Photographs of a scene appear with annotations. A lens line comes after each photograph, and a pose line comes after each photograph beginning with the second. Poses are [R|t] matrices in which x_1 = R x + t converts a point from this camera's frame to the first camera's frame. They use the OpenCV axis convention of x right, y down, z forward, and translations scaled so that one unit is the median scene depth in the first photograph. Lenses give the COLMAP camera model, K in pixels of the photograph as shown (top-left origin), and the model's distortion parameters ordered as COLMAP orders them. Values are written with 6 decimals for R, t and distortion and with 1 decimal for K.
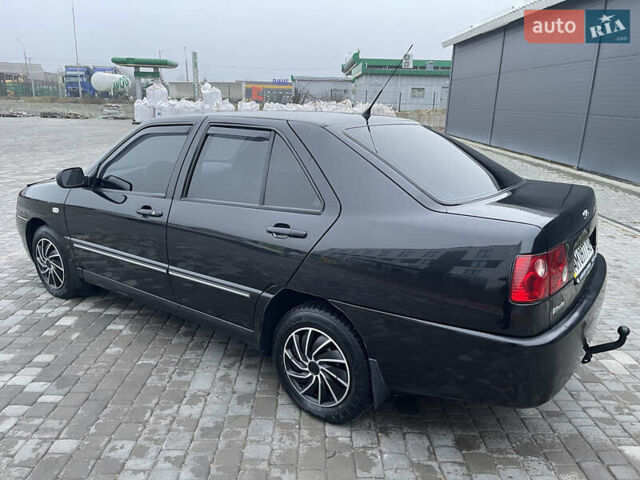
lens RADIAL K [[479.4, 0, 321.3], [0, 479.4, 243.3], [0, 0, 1]] dist [0.080764, -0.103984]
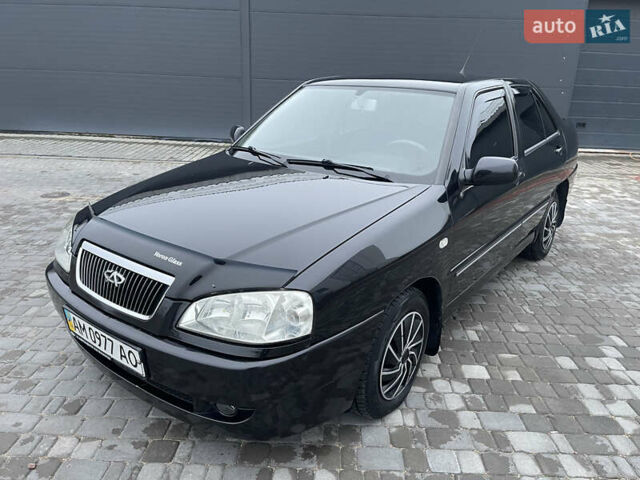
lens RADIAL K [[479.4, 0, 322.7], [0, 479.4, 237.0], [0, 0, 1]] dist [0.080764, -0.103984]
pose [[0.033834, -0.340235, 0.939731, -1.405919], [0.253544, 0.912432, 0.321222, -0.390315], [-0.966732, 0.227395, 0.117136, 1.333976]]
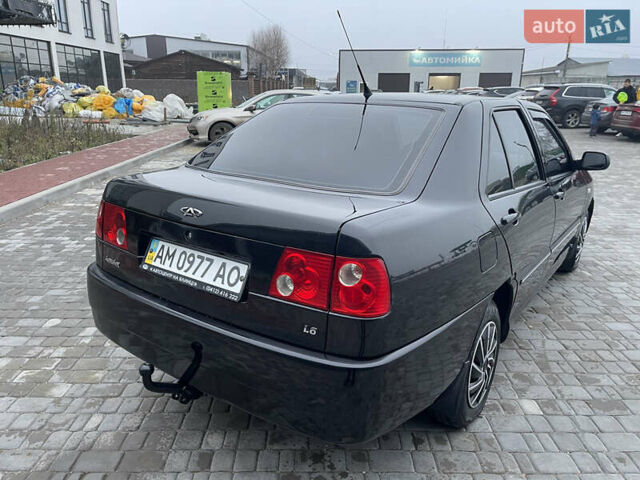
lens RADIAL K [[479.4, 0, 323.5], [0, 479.4, 240.7], [0, 0, 1]] dist [0.080764, -0.103984]
pose [[-0.003352, 0.266949, -0.963705, 1.042501], [-0.283508, 0.923915, 0.256913, -0.222210], [0.958964, 0.274079, 0.072585, 0.933392]]
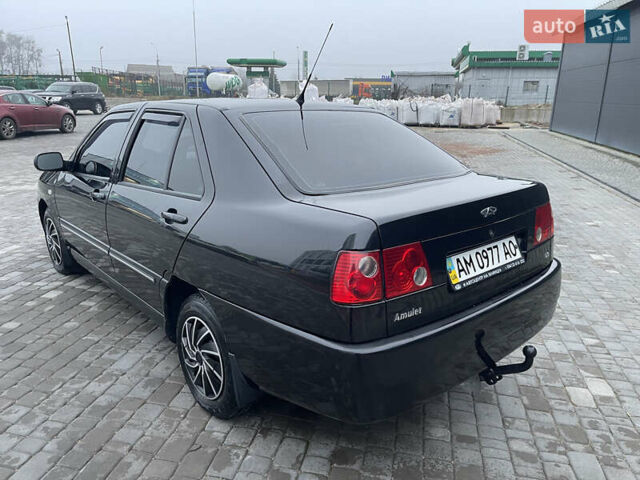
lens RADIAL K [[479.4, 0, 322.0], [0, 479.4, 242.3], [0, 0, 1]] dist [0.080764, -0.103984]
pose [[0.975929, 0.054186, -0.211252, 0.352231], [-0.053425, 0.998528, 0.009312, 0.001562], [0.211446, 0.002198, 0.977387, 0.080126]]
